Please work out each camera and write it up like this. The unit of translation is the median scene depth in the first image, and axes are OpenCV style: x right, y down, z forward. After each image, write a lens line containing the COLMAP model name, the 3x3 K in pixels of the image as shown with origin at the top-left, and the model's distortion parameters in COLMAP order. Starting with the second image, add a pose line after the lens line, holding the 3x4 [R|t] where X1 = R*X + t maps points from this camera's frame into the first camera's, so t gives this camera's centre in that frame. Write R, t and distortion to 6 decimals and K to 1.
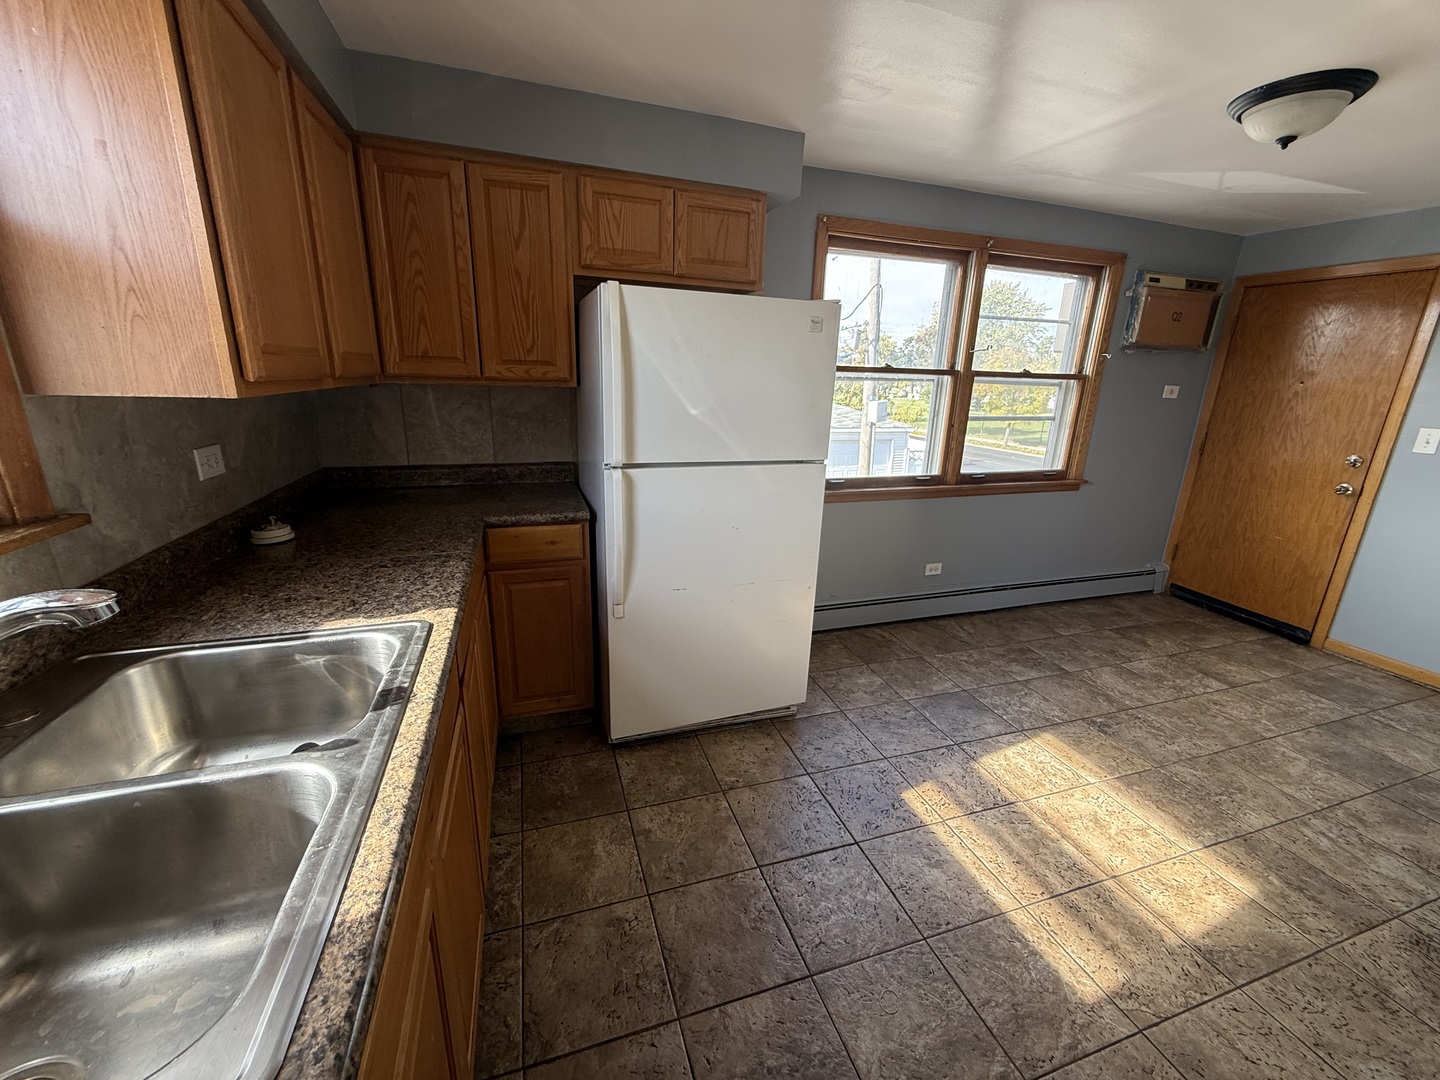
lens RADIAL K [[573.2, 0, 717.8], [0, 573.2, 539.6], [0, 0, 1]] dist [-0.002861, 0.000456]
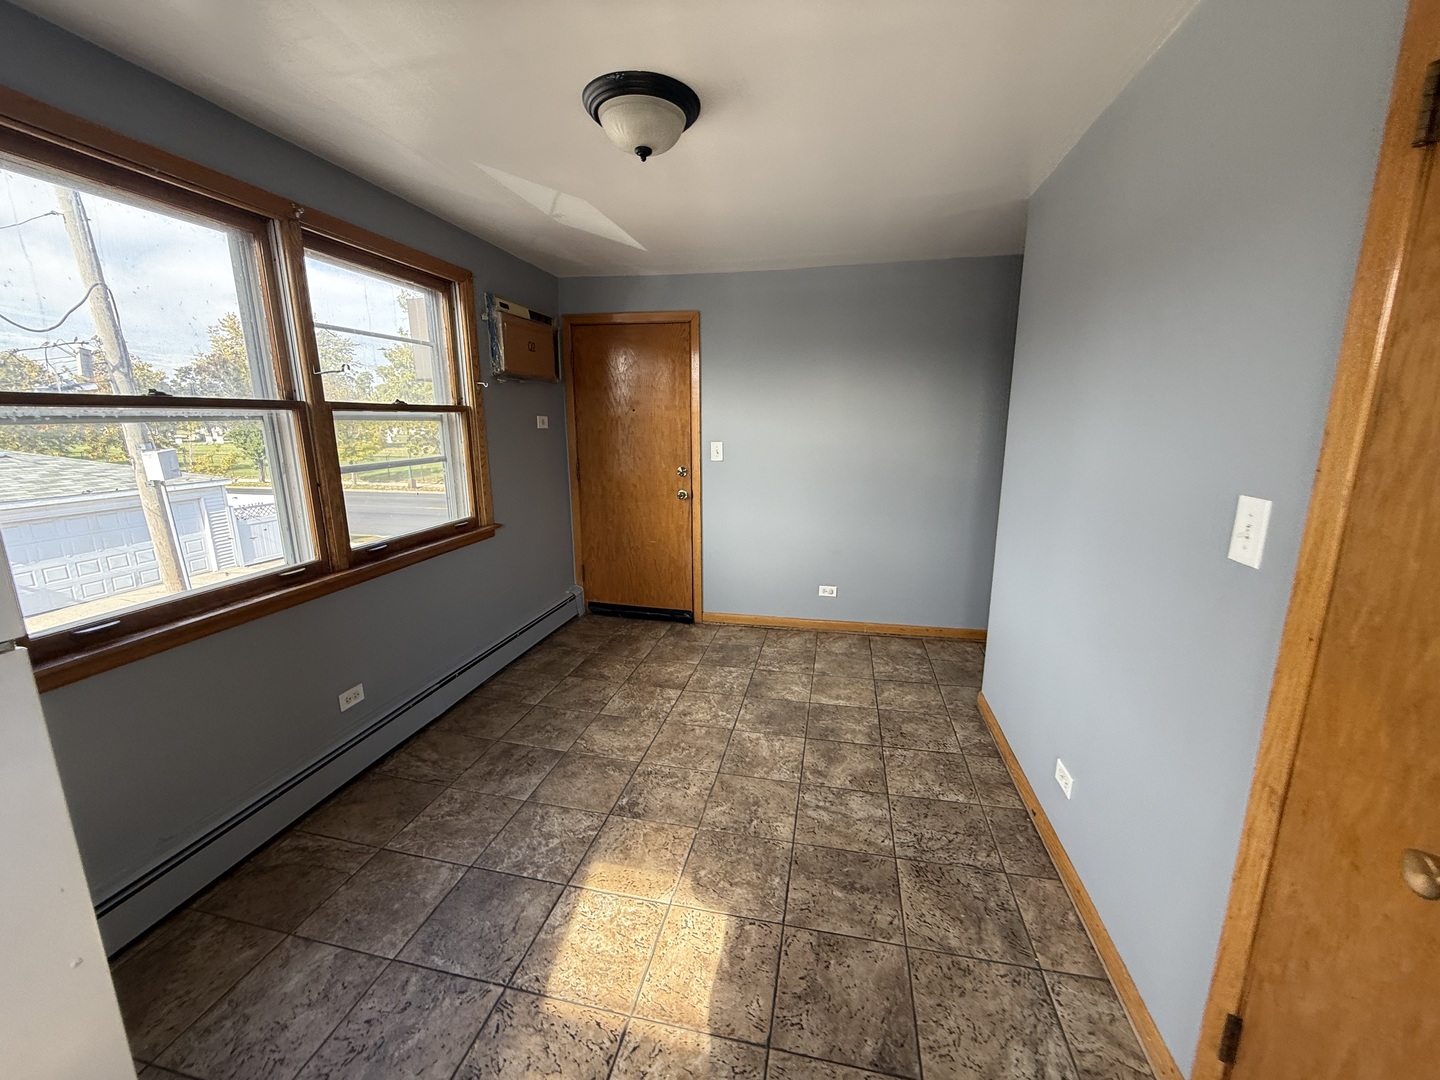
lens RADIAL K [[573.2, 0, 719.0], [0, 573.2, 541.1], [0, 0, 1]] dist [-0.002861, 0.000456]
pose [[0.508751, -0.208421, 0.835304, 0.081427], [0.254391, 0.963321, 0.085423, -0.075475], [-0.822470, 0.169034, 0.543111, 0.275401]]
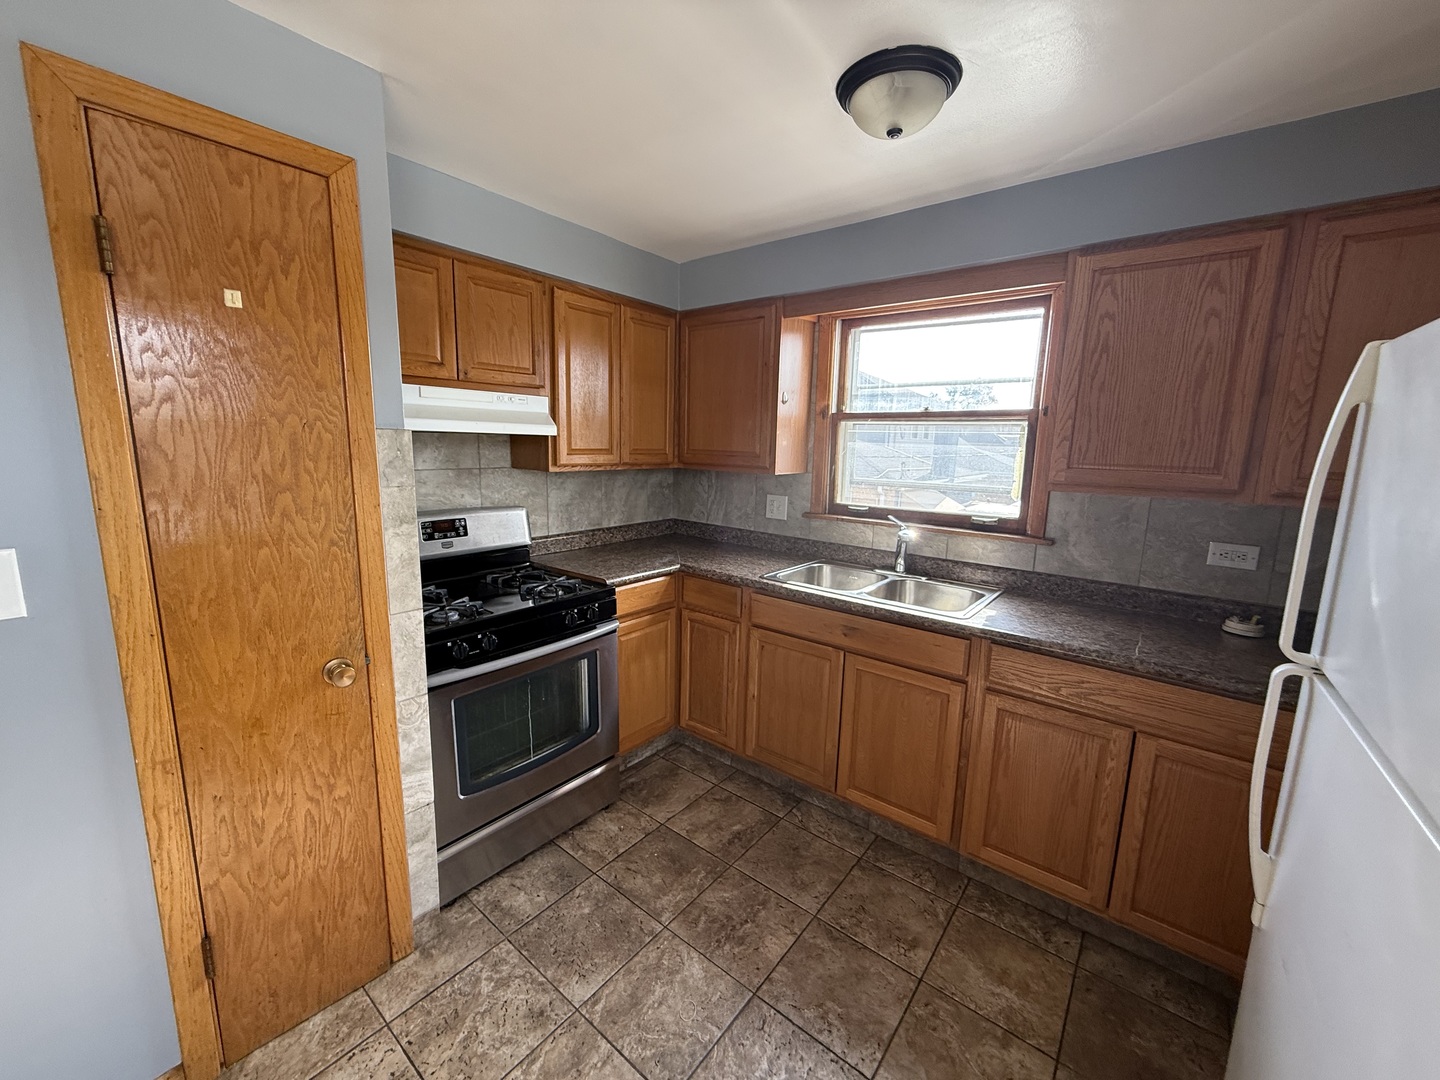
lens RADIAL K [[573.2, 0, 718.3], [0, 573.2, 536.2], [0, 0, 1]] dist [-0.002861, 0.000456]
pose [[-0.838007, 0.038793, -0.544278, 0.339442], [-0.198787, 0.907219, 0.370726, -0.188852], [0.508161, 0.418867, -0.752544, 0.612312]]
